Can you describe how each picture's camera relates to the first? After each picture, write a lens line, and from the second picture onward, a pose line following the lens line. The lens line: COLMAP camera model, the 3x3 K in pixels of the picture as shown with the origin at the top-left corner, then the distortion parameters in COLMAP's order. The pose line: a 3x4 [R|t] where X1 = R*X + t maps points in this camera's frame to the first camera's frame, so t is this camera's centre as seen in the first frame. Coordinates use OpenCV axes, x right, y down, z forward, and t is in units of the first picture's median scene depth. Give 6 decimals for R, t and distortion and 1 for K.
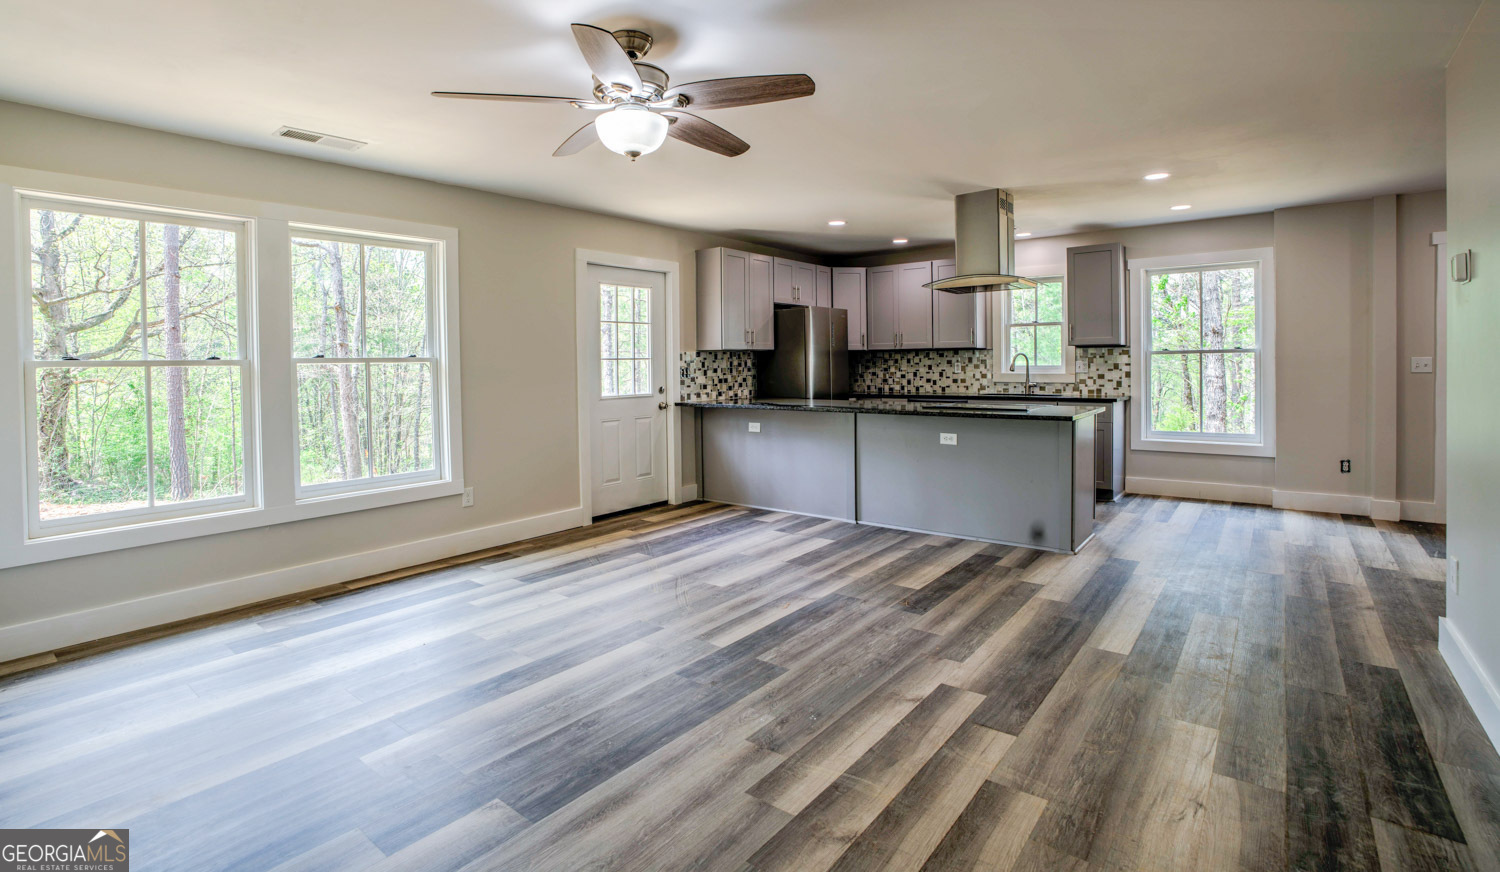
lens RADIAL K [[704.3, 0, 745.4], [0, 704.3, 380.1], [0, 0, 1]] dist [-0.074434, 0.029835]
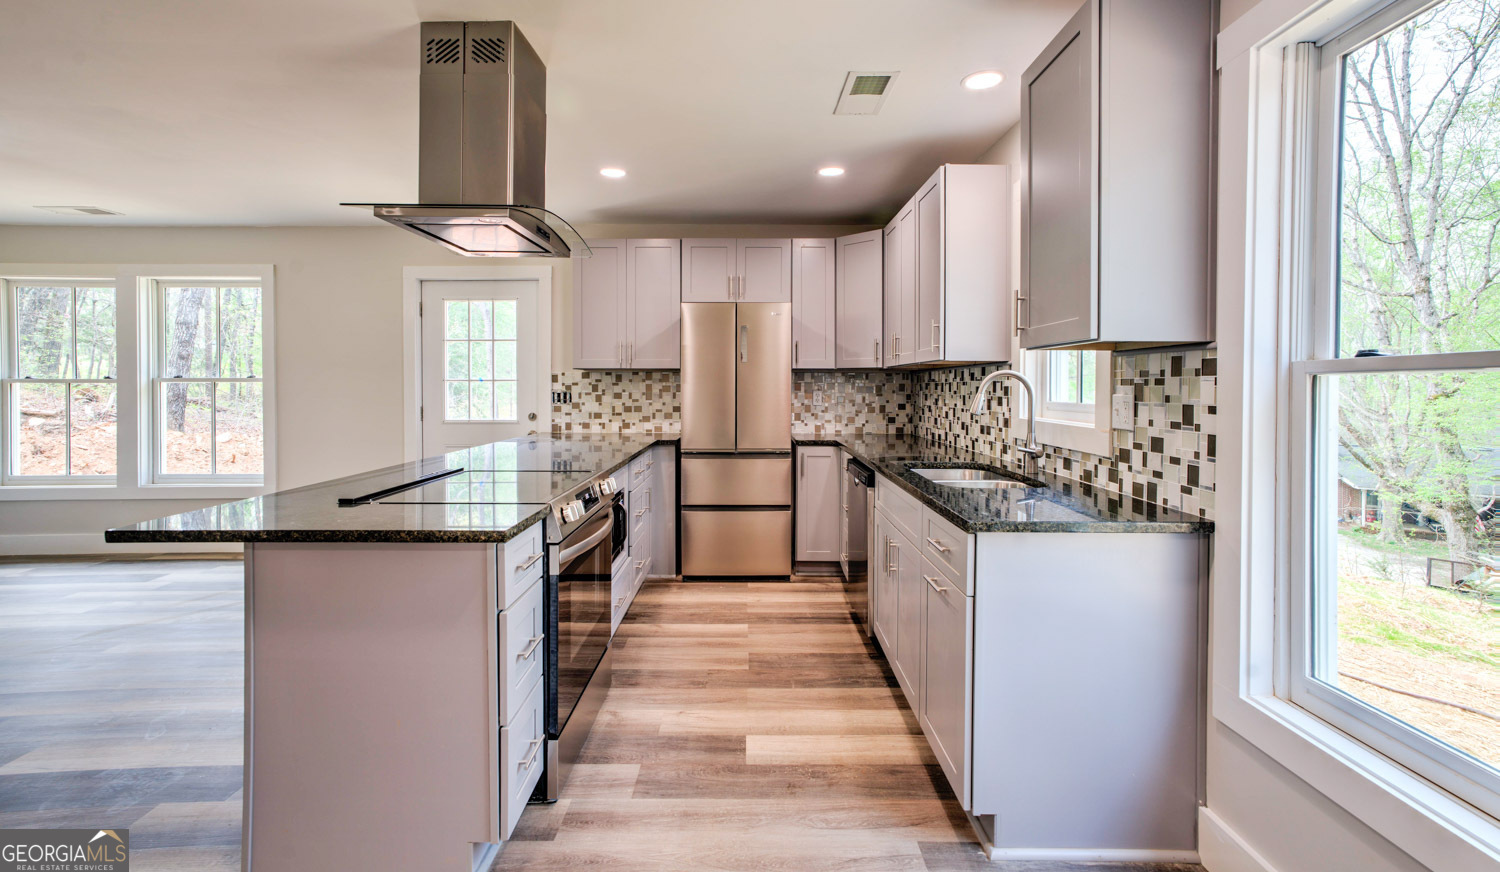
lens RADIAL K [[658.0, 0, 746.0], [0, 658.0, 391.1], [0, 0, 1]] dist [-0.031706, 0.031195]
pose [[0.610554, 0.019487, -0.791735, 0.767601], [-0.027481, 0.999617, 0.003412, -0.030800], [0.791497, 0.019674, 0.610856, 0.815328]]
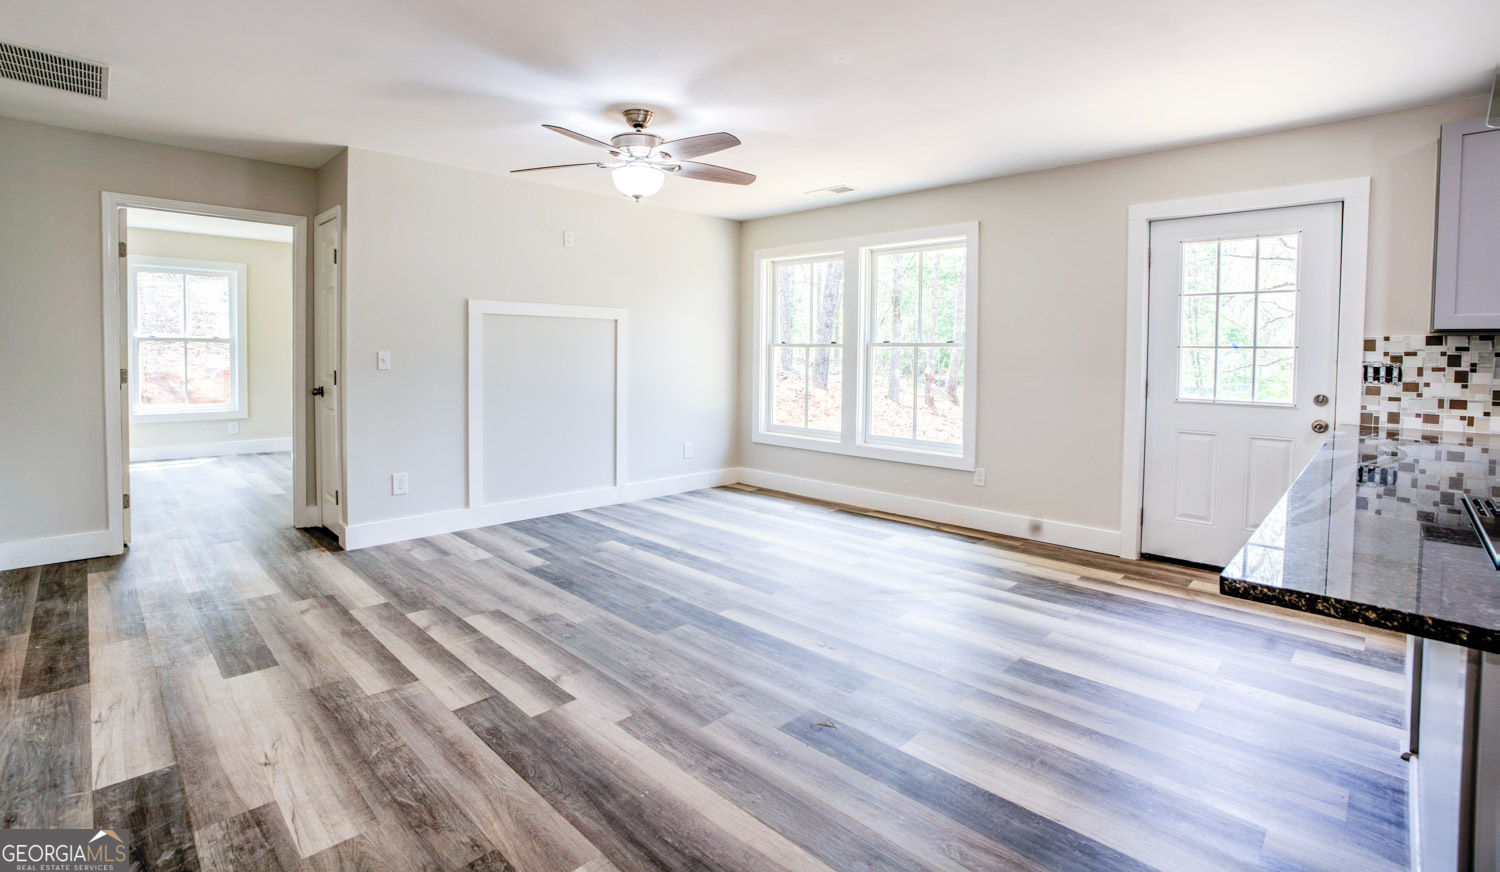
lens RADIAL K [[688.9, 0, 743.7], [0, 688.9, 368.3], [0, 0, 1]] dist [-0.081670, 0.030747]
pose [[-0.113724, 0.037976, -0.992786, 0.563080], [-0.035685, 0.998468, 0.042281, -0.021671], [0.992871, 0.040236, -0.112195, 0.650789]]
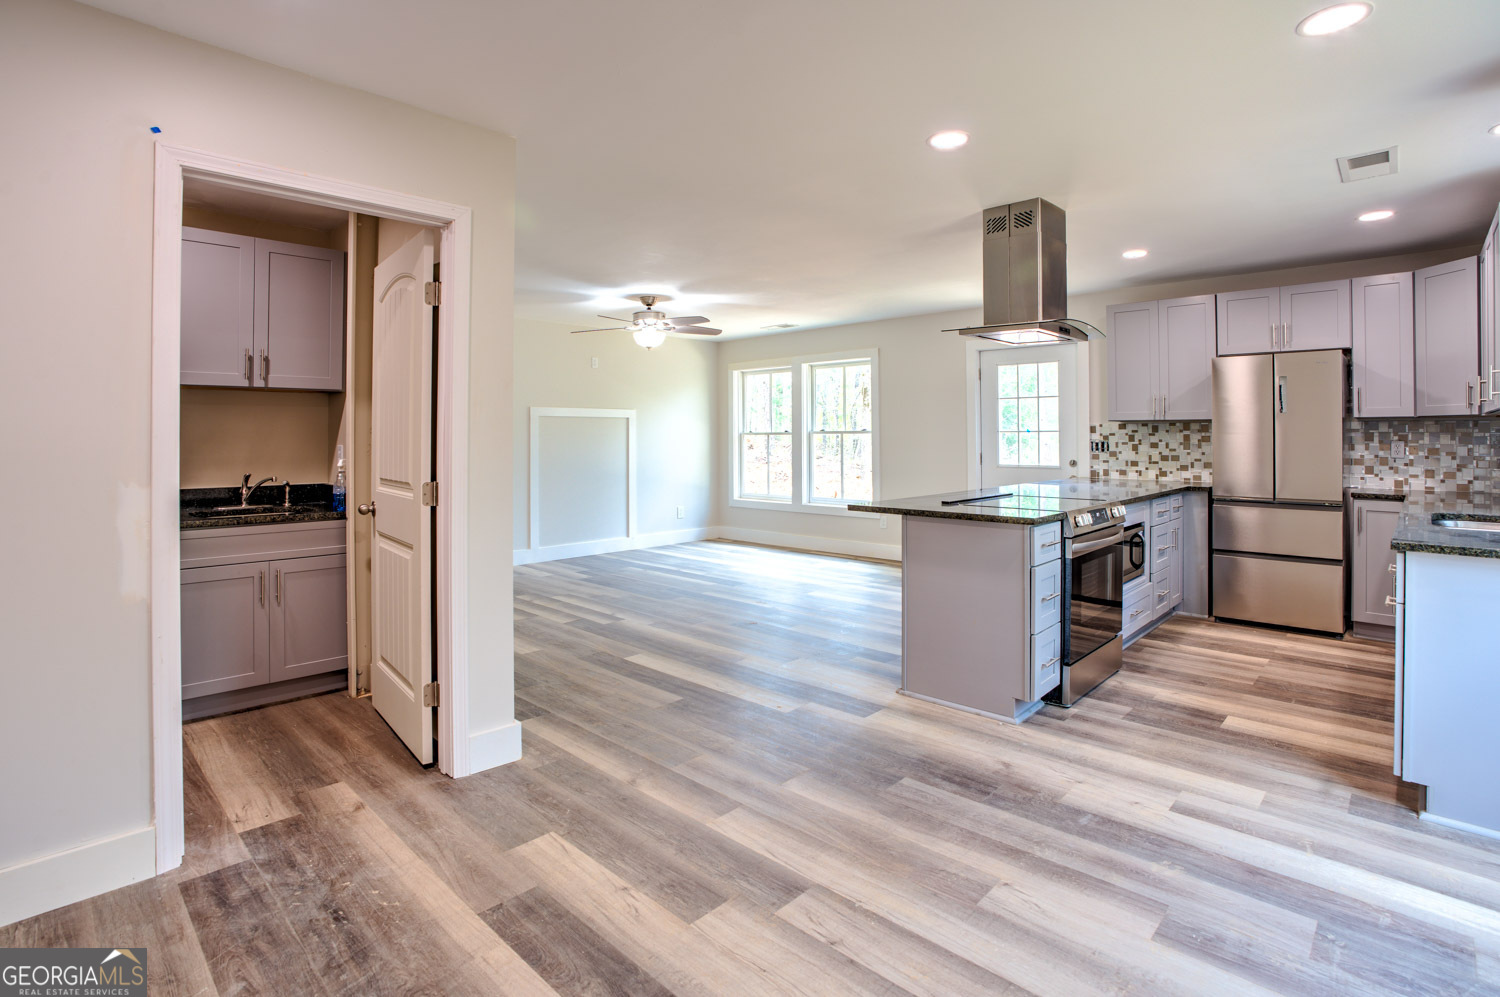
lens RADIAL K [[741.5, 0, 749.8], [0, 741.5, 429.7], [0, 0, 1]] dist [-0.057370, 0.029060]
pose [[-0.097164, 0.003579, -0.995262, 1.061989], [-0.022783, 0.999724, 0.005819, -0.032025], [0.995008, 0.023240, -0.097055, 0.743554]]
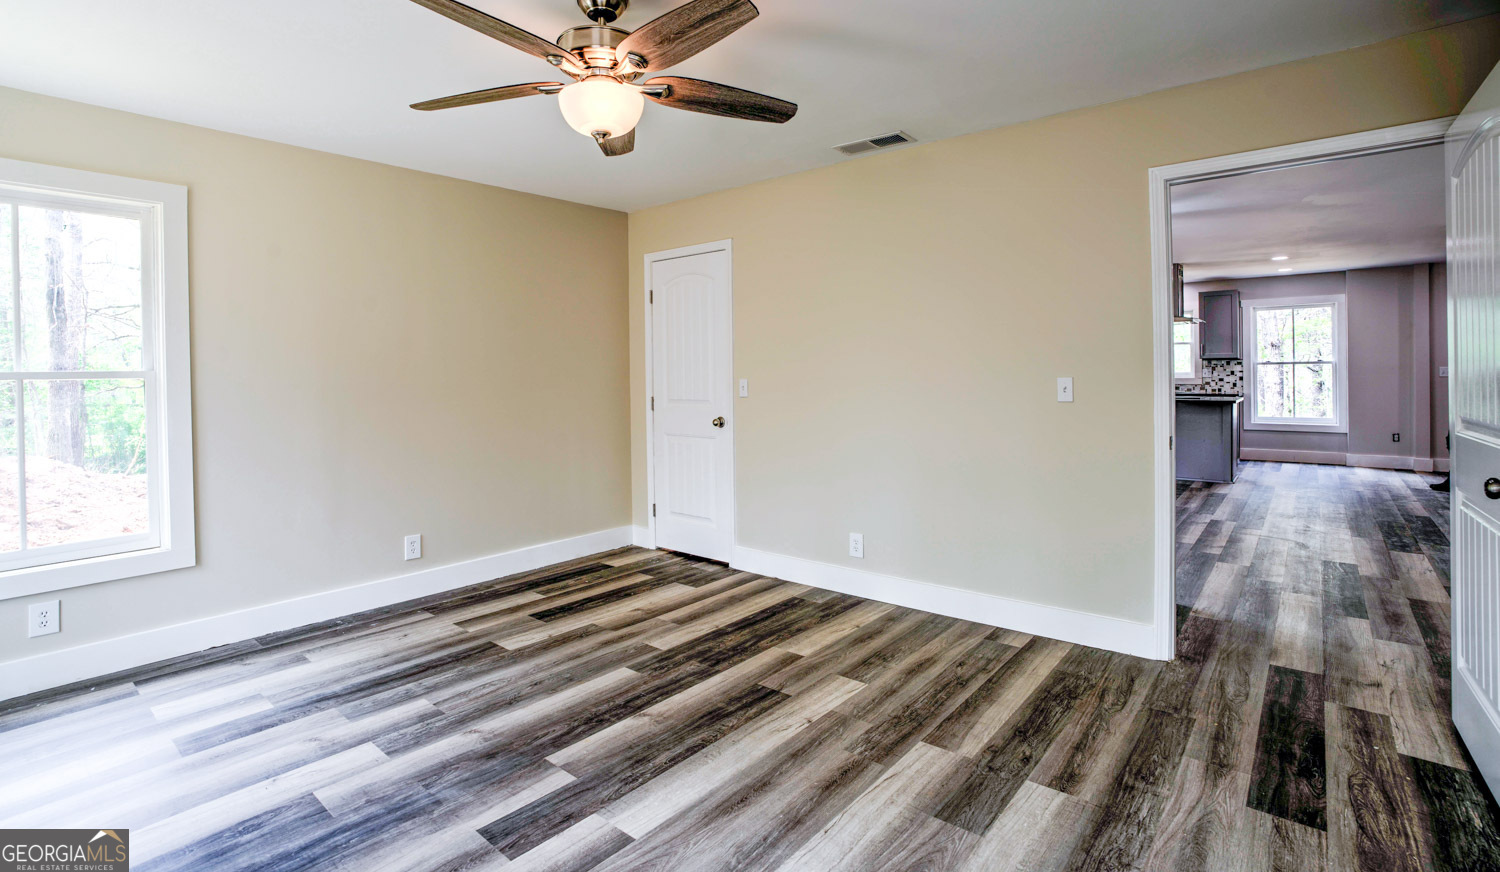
lens RADIAL K [[704.3, 0, 745.4], [0, 704.3, 380.1], [0, 0, 1]] dist [-0.074434, 0.029835]
pose [[0.999538, 0.002855, -0.030248, -0.540591], [-0.003224, 0.999921, -0.012177, 0.019607], [0.030211, 0.012269, 0.999468, -0.572860]]
